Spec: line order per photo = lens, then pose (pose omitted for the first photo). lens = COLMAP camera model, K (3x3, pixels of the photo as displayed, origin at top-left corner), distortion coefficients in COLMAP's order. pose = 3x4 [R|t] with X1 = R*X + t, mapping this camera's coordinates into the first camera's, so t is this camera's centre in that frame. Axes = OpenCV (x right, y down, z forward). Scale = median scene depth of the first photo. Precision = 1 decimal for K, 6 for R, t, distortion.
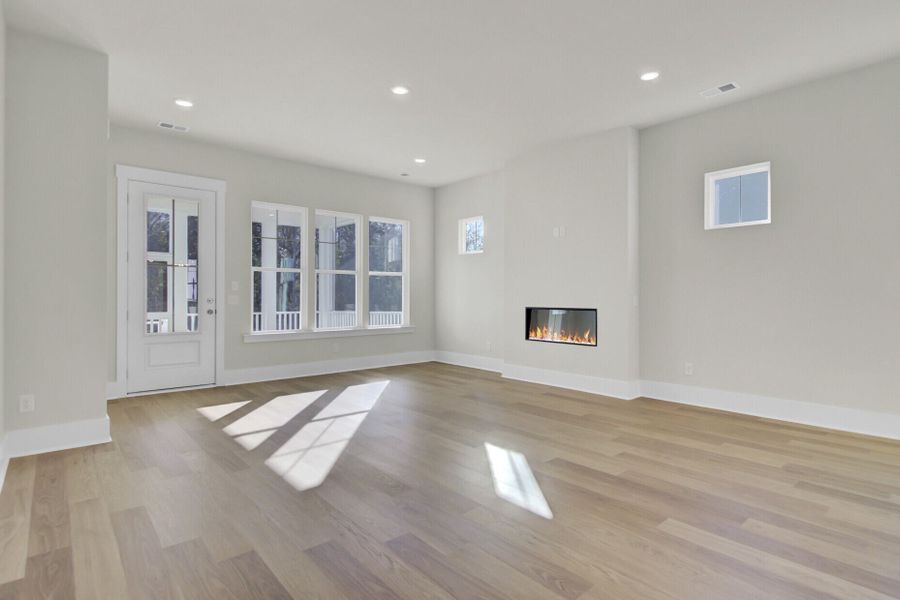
lens RADIAL K [[424.0, 0, 450.0], [0, 424.0, 300.0], [0, 0, 1]] dist [-0.001576, -0.000156]
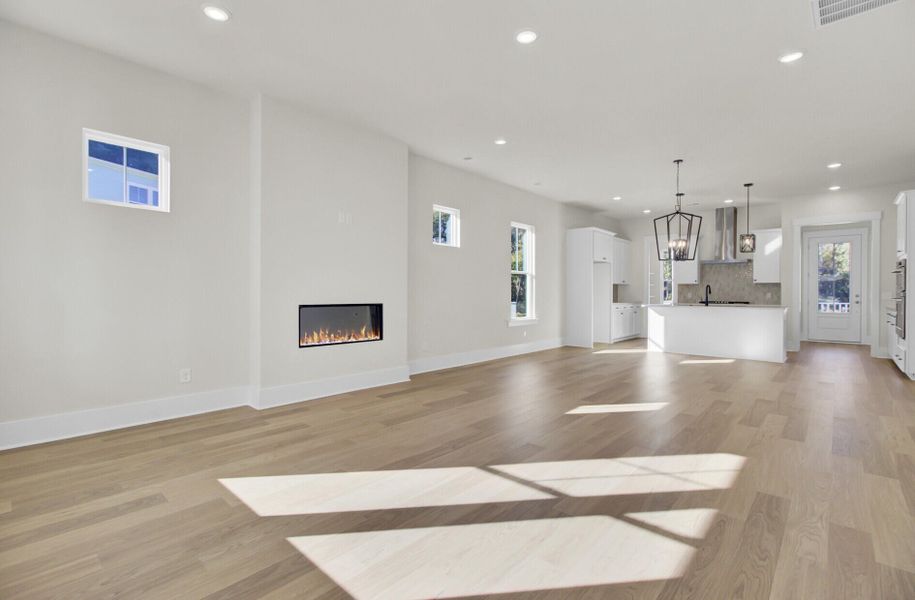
lens RADIAL K [[419.7, 0, 457.5], [0, 419.7, 300.0], [0, 0, 1]] dist [-0.002942, -0.000517]
pose [[-0.083011, -0.011403, 0.996483, -0.684956], [0.000408, 0.999934, 0.011477, 0.000572], [-0.996549, 0.001359, -0.083001, 0.903672]]
